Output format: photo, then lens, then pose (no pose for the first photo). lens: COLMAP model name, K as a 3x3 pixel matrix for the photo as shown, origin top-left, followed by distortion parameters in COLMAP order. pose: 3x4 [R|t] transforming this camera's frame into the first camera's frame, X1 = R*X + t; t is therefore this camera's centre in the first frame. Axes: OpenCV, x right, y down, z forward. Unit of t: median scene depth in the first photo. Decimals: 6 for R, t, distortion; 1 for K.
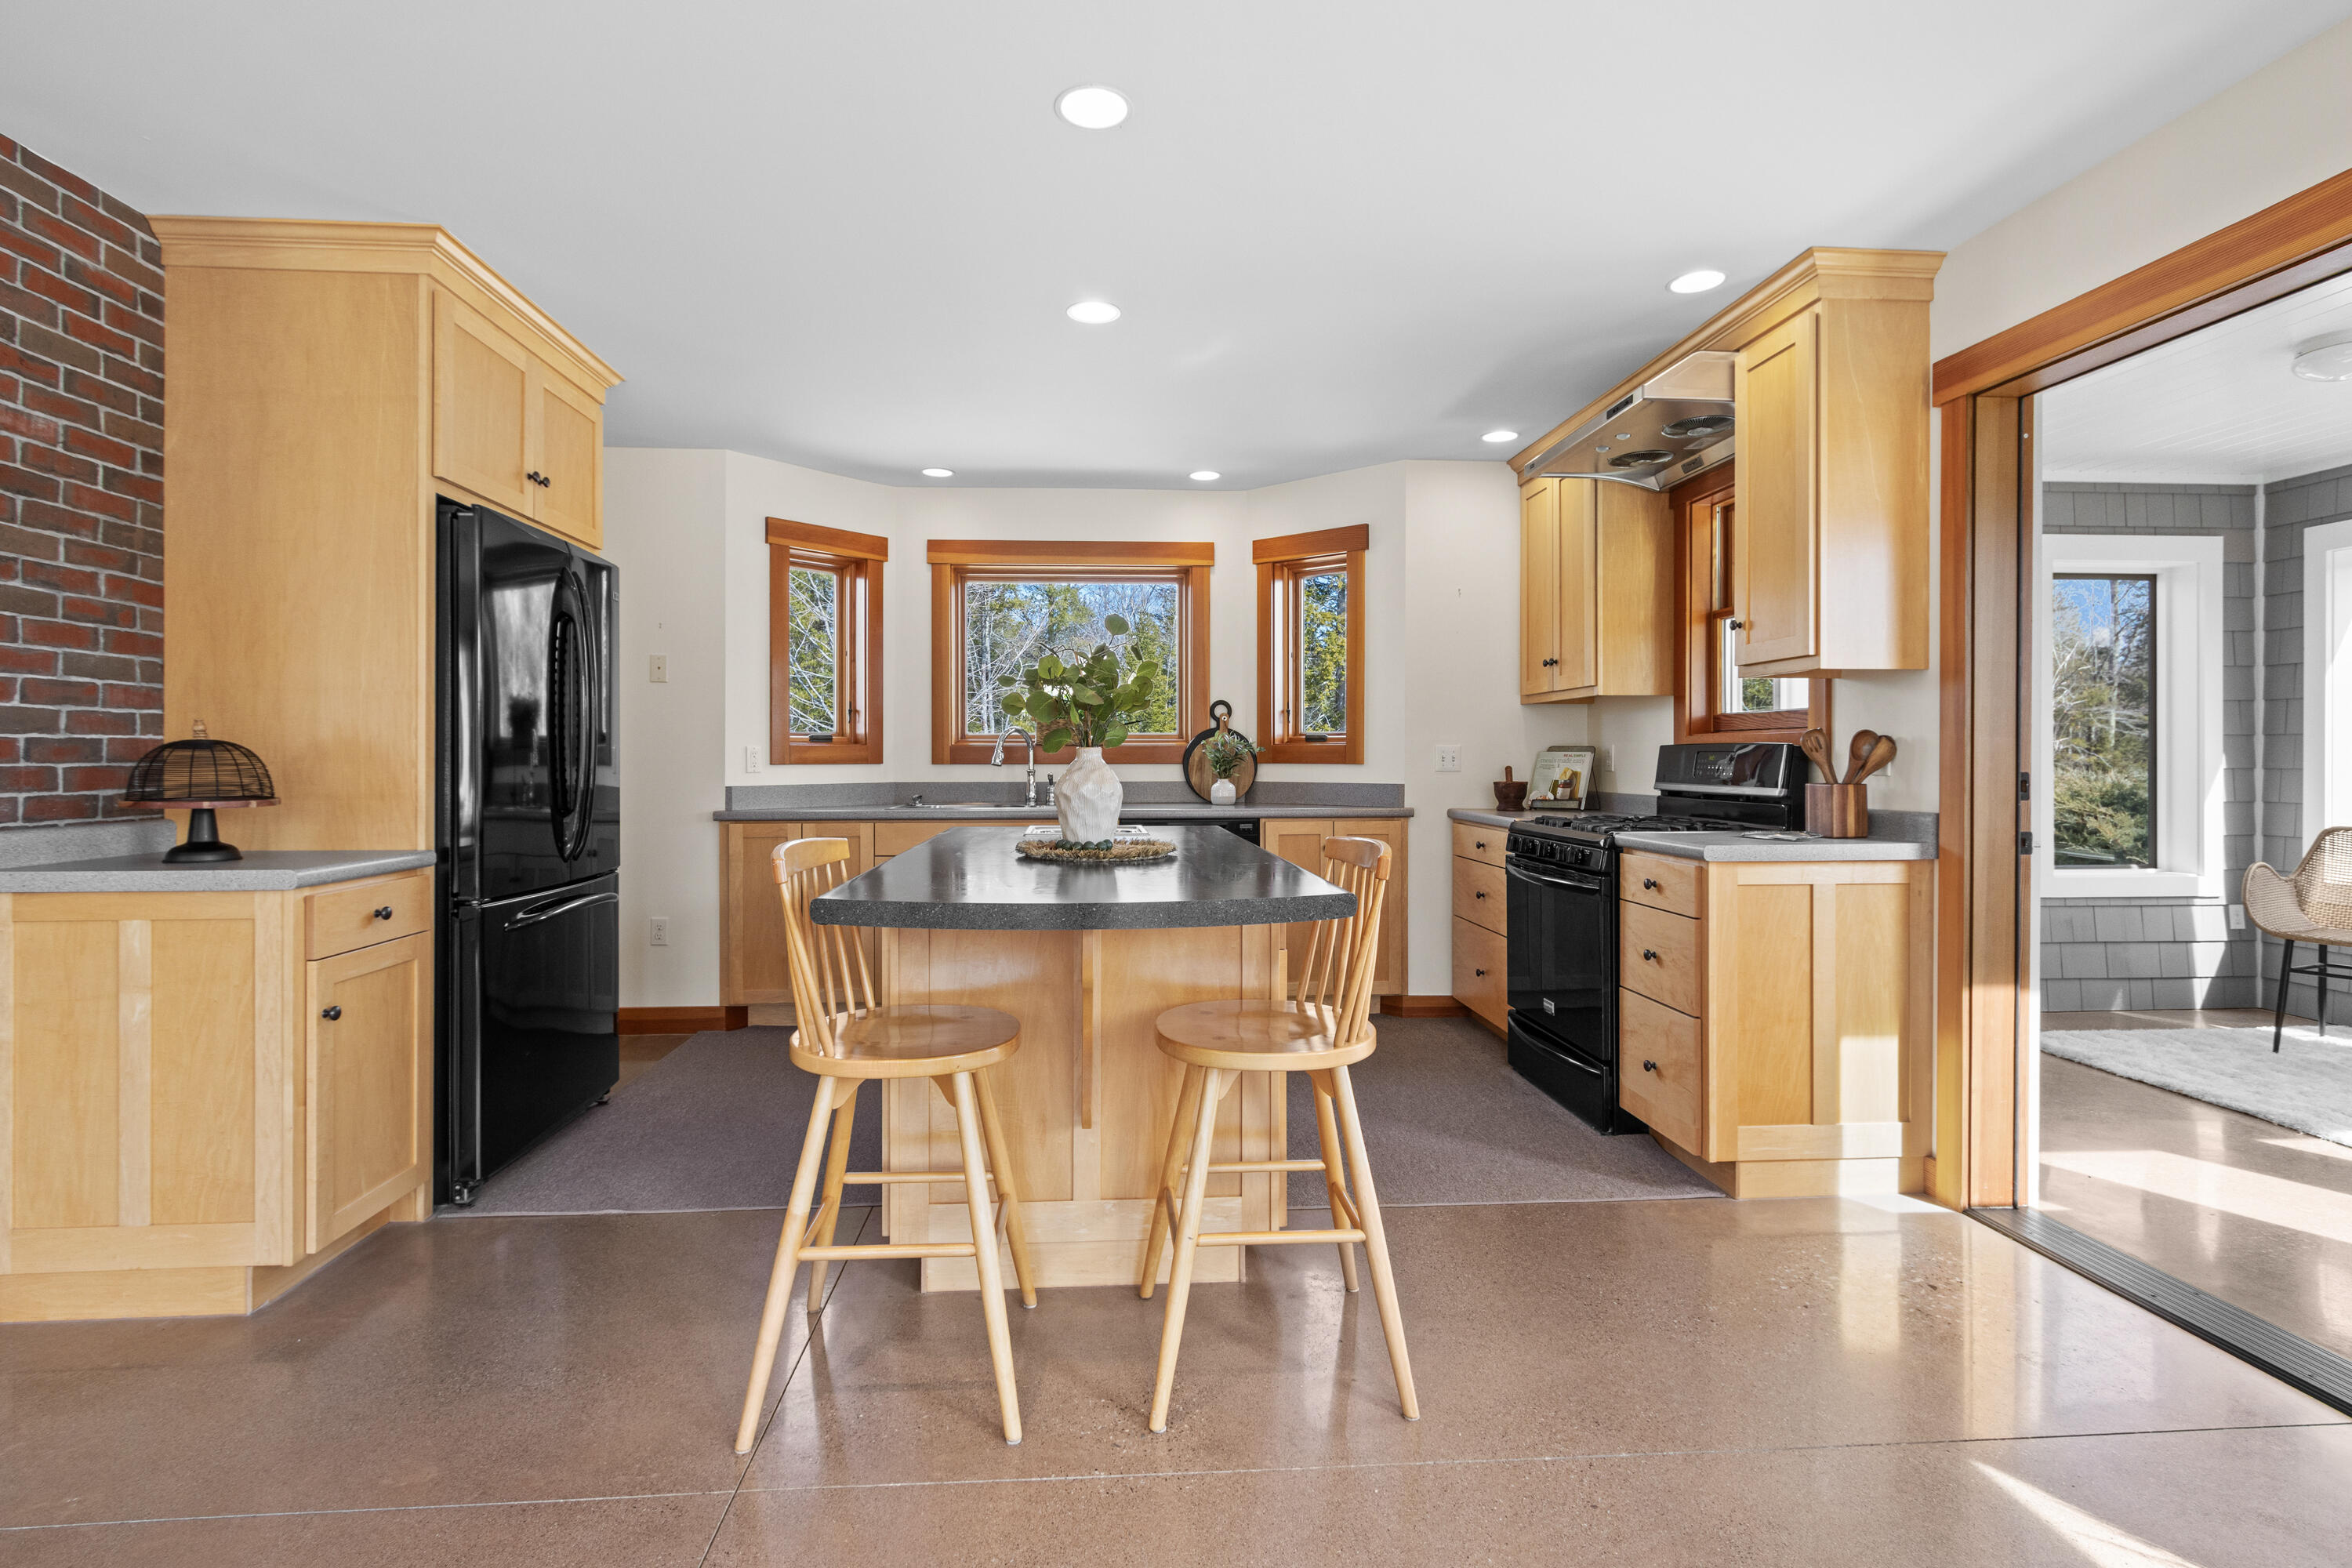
lens RADIAL K [[1111.2, 0, 1187.3], [0, 1111.2, 758.7], [0, 0, 1]] dist [0.000072, 0.000324]
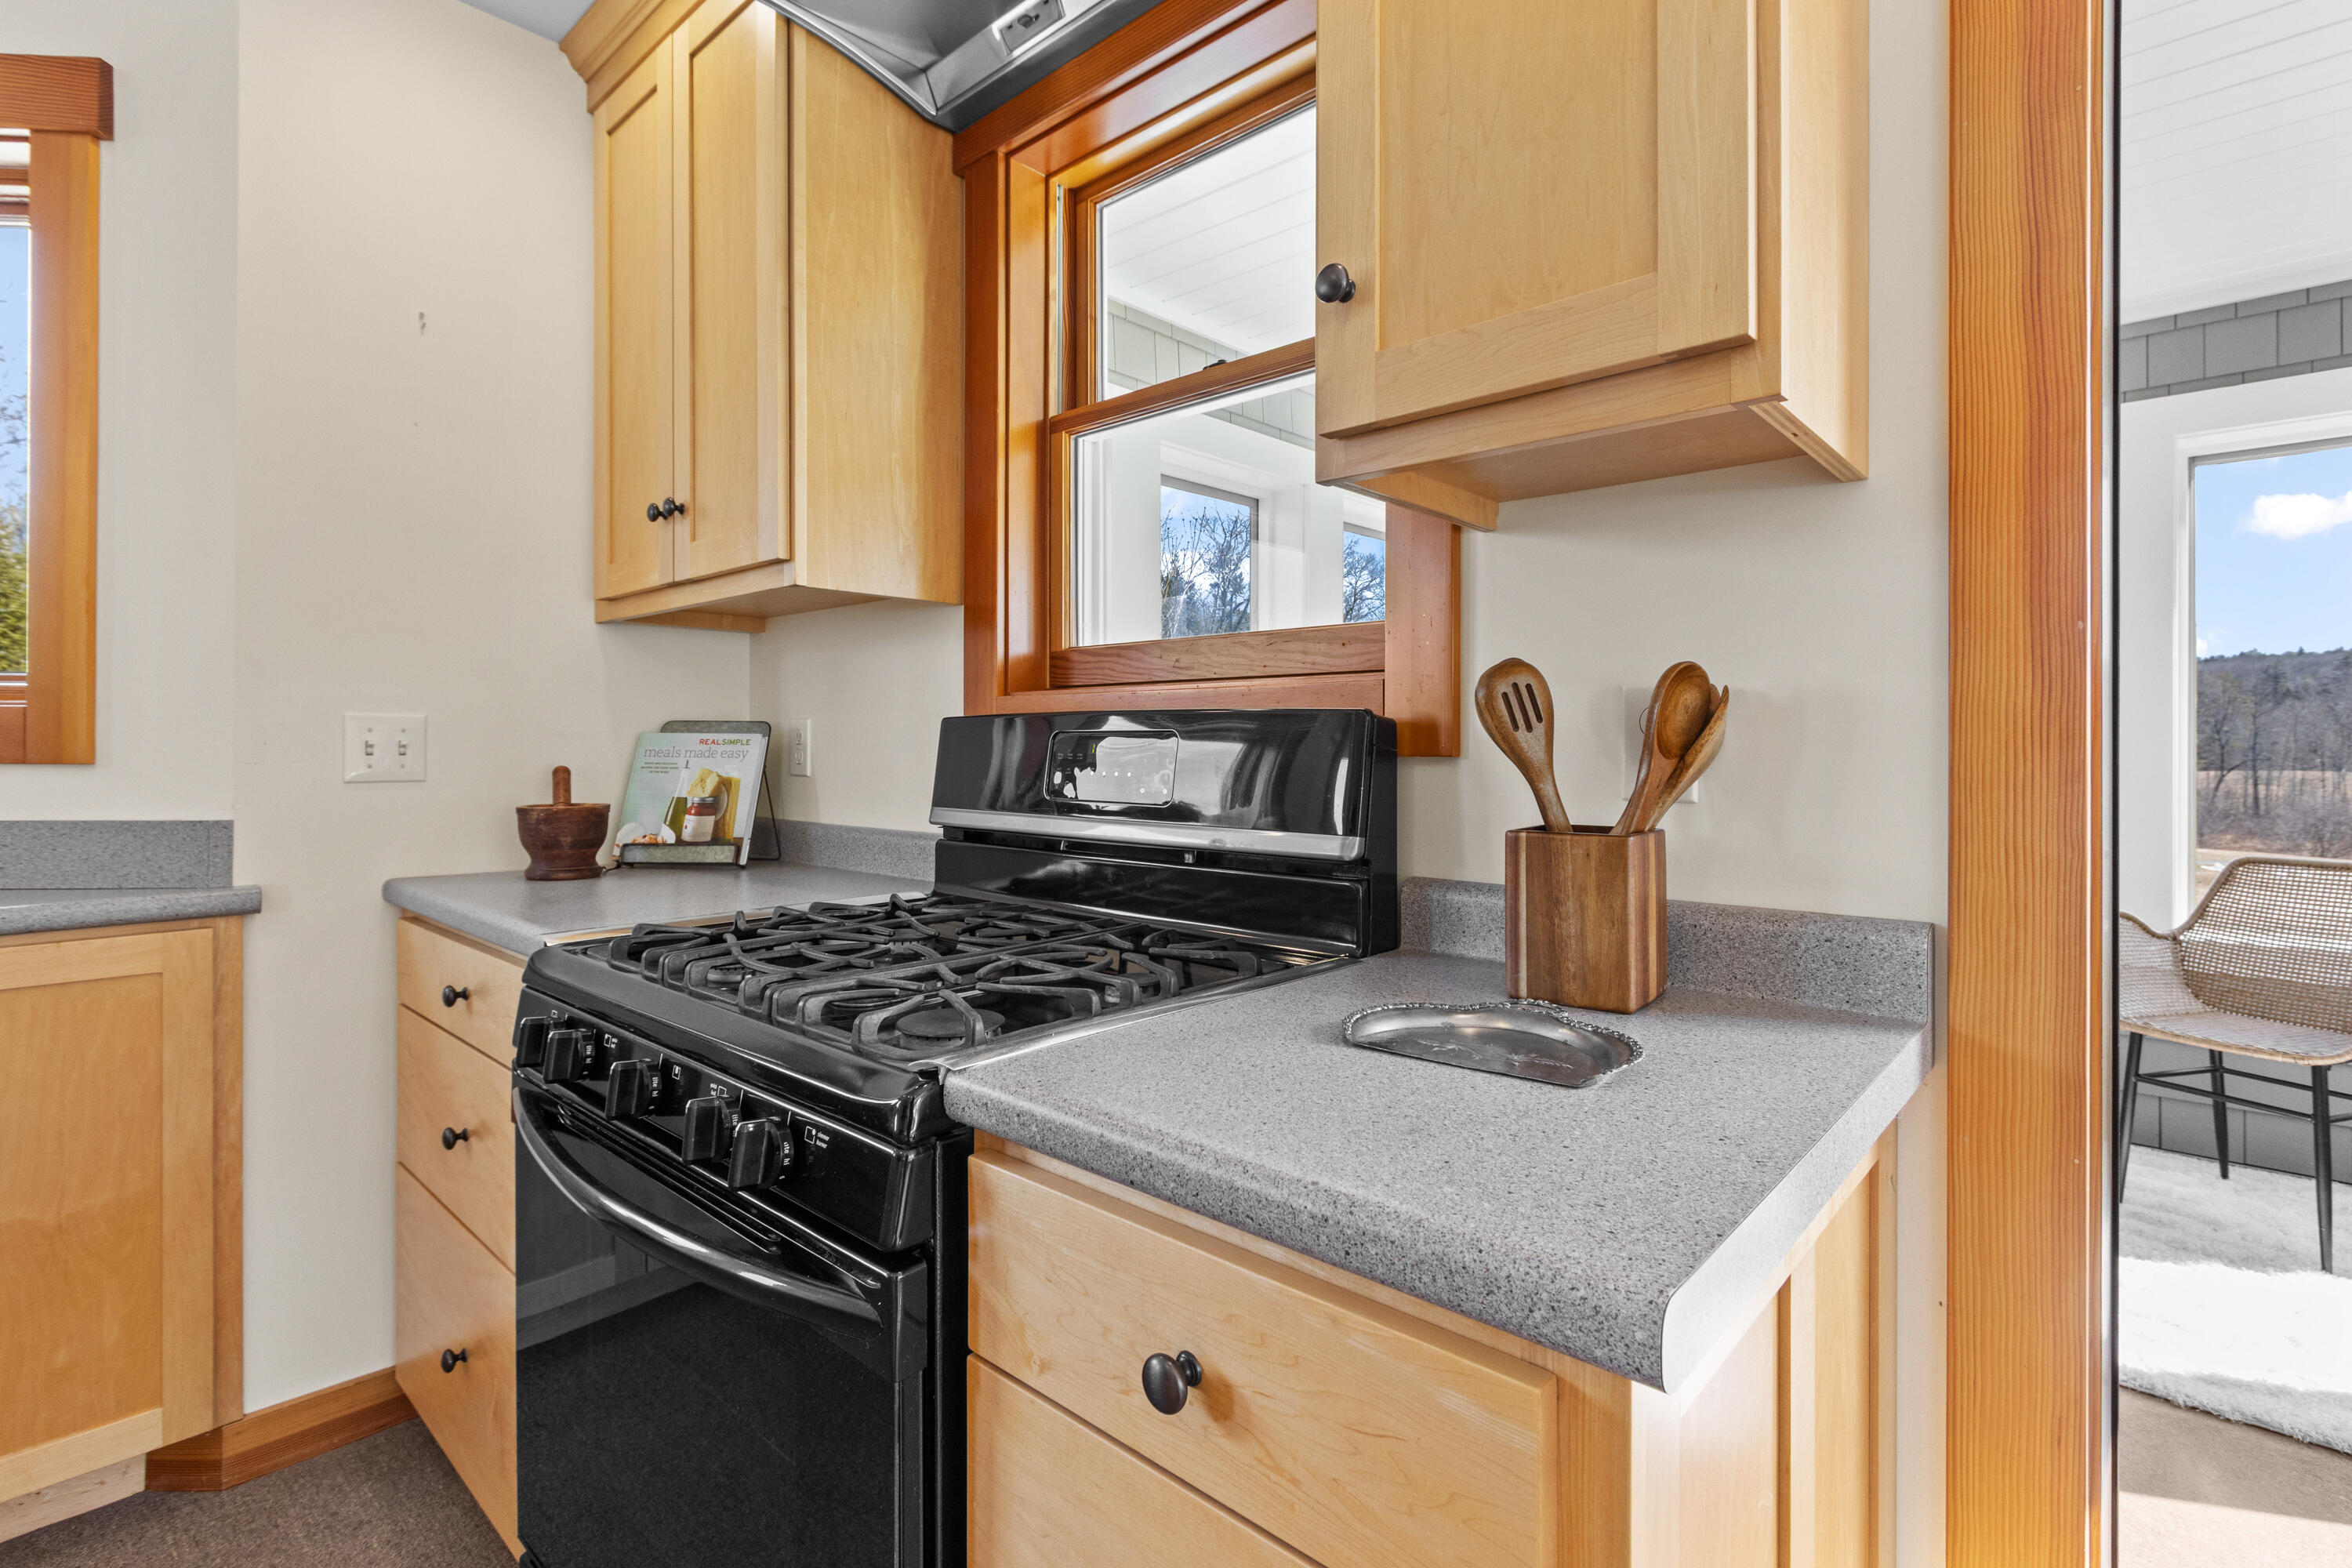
lens RADIAL K [[1097.7, 0, 1169.5], [0, 1097.7, 756.5], [0, 0, 1]] dist [0.003297, 0.000468]
pose [[0.738491, -0.002011, 0.674261, 0.194047], [-0.002527, 0.999980, 0.005750, 0.000095], [-0.674259, -0.005950, 0.738471, 0.586464]]
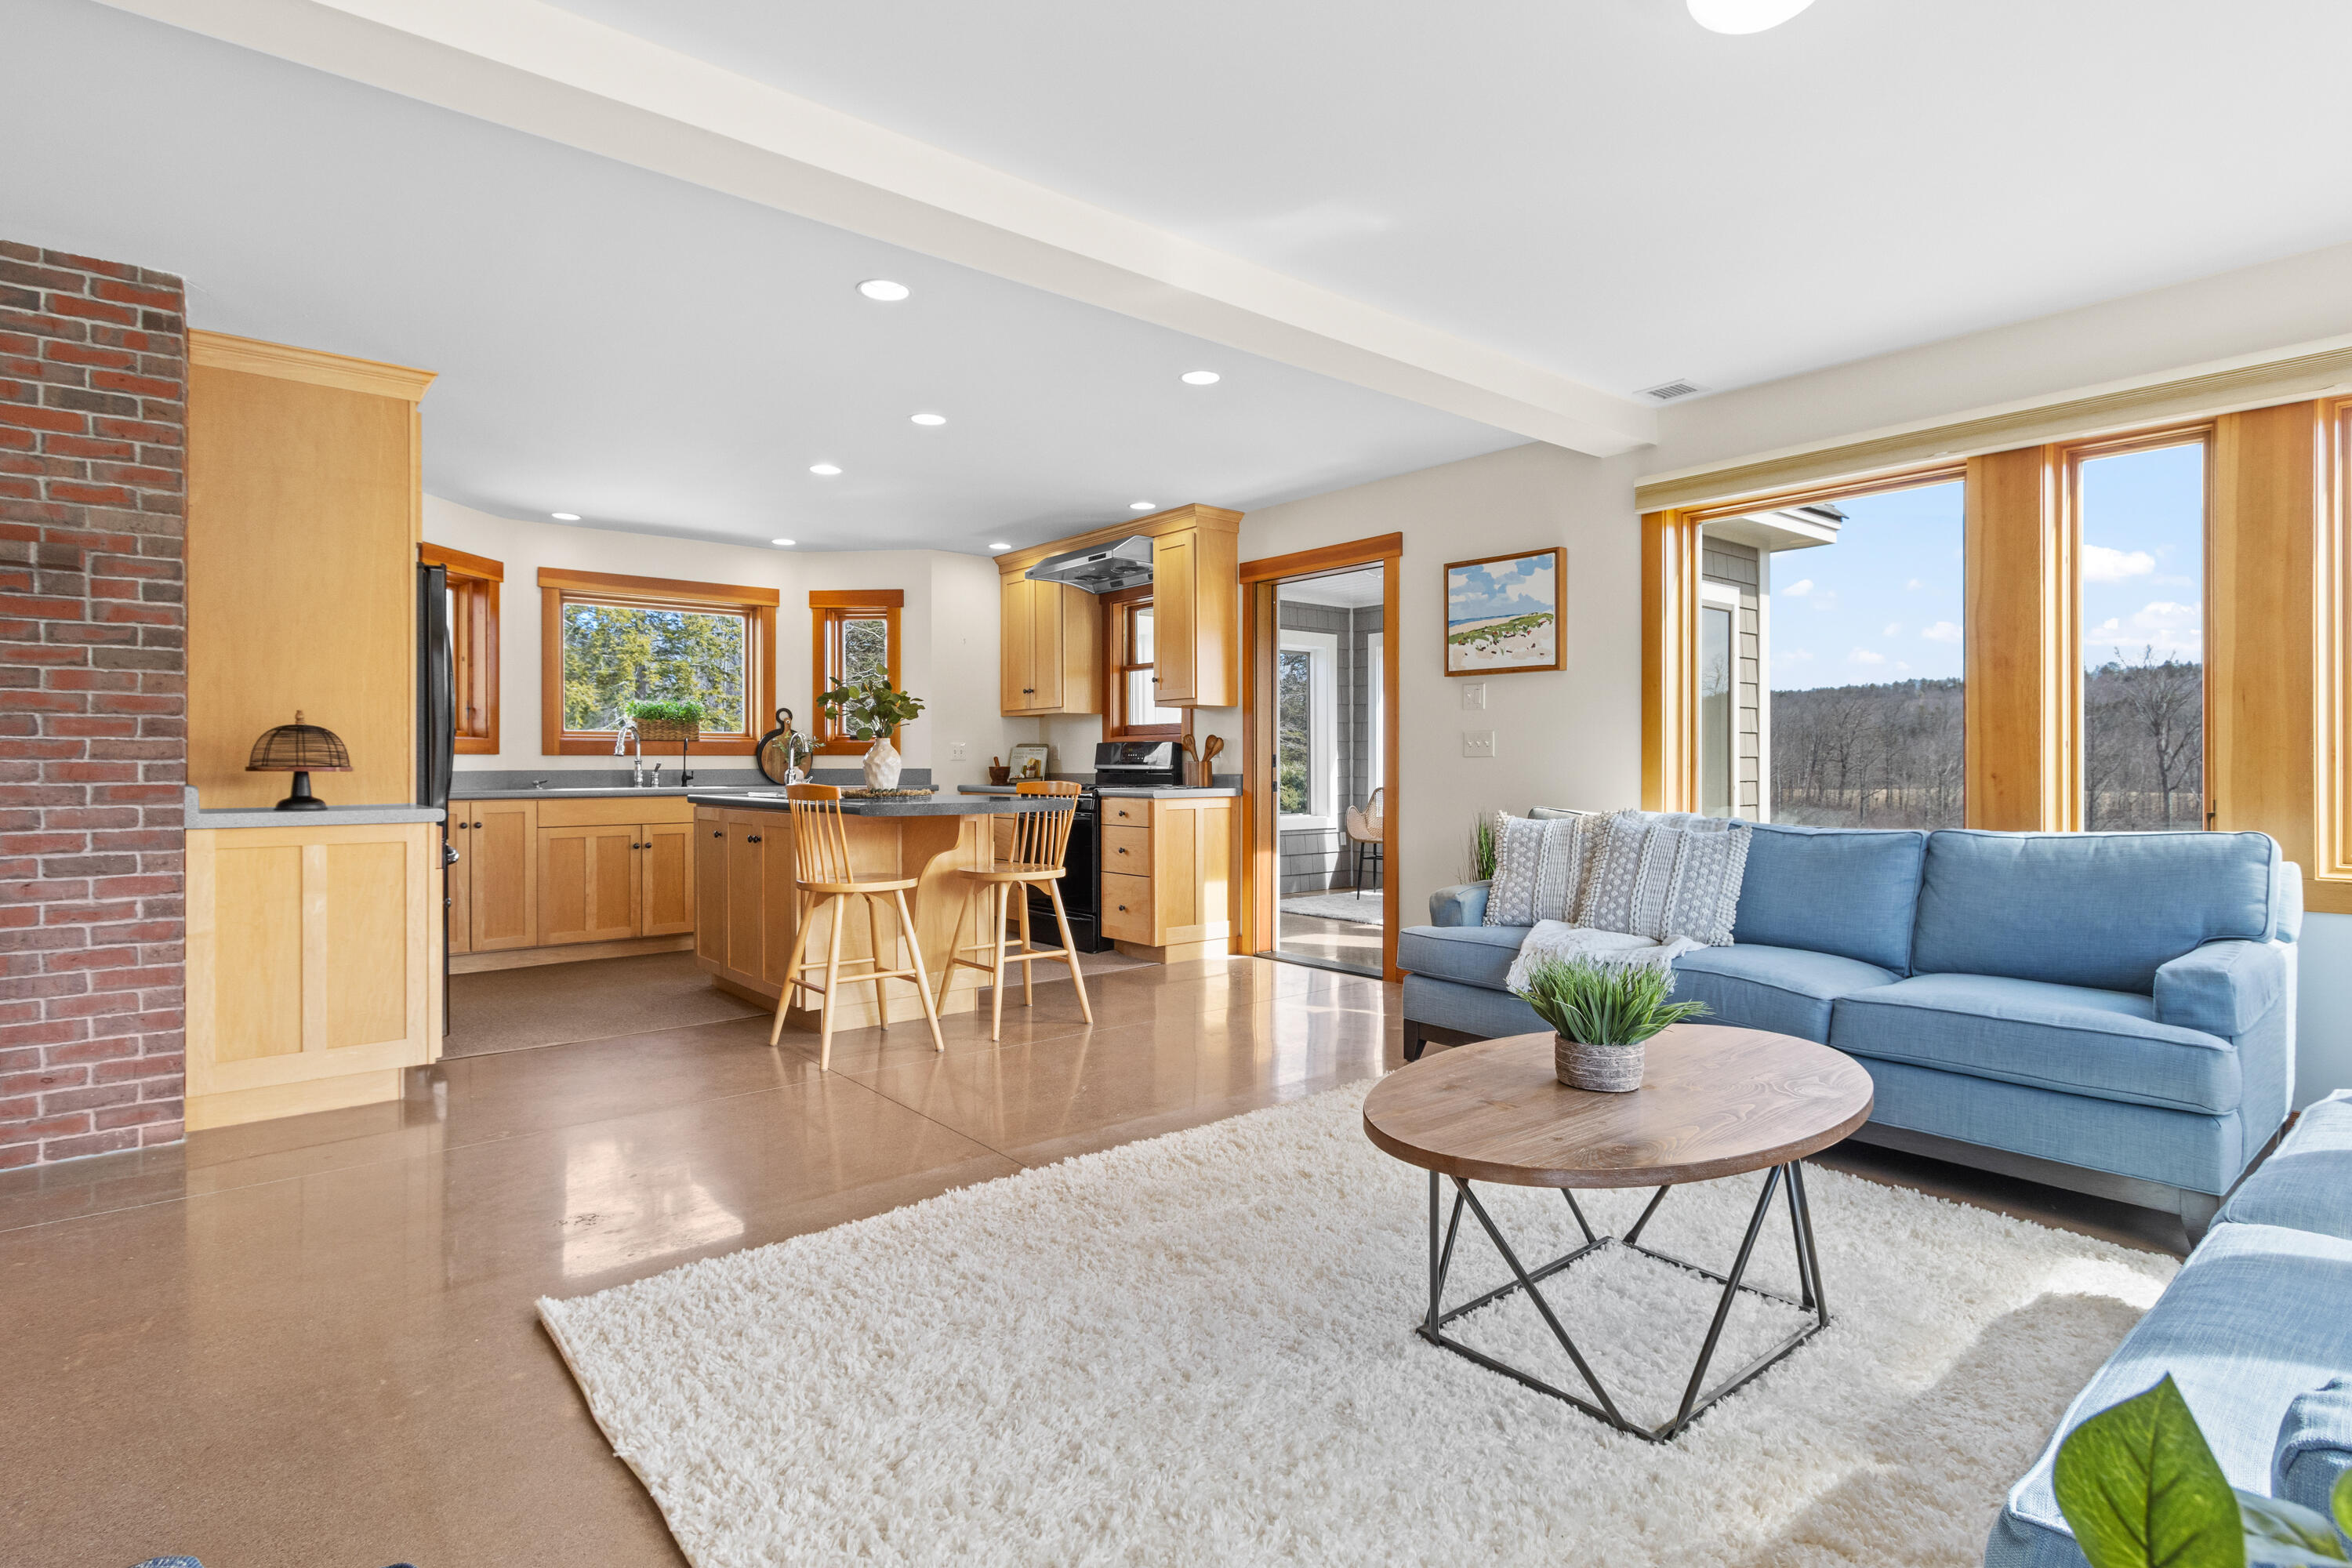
lens RADIAL K [[1111.2, 0, 1187.3], [0, 1111.2, 758.7], [0, 0, 1]] dist [0.000072, 0.000324]
pose [[0.813503, 0.001068, 0.581560, -0.418144], [0.002298, 0.999985, -0.005050, 0.019148], [-0.581556, 0.005445, 0.813488, -0.433643]]
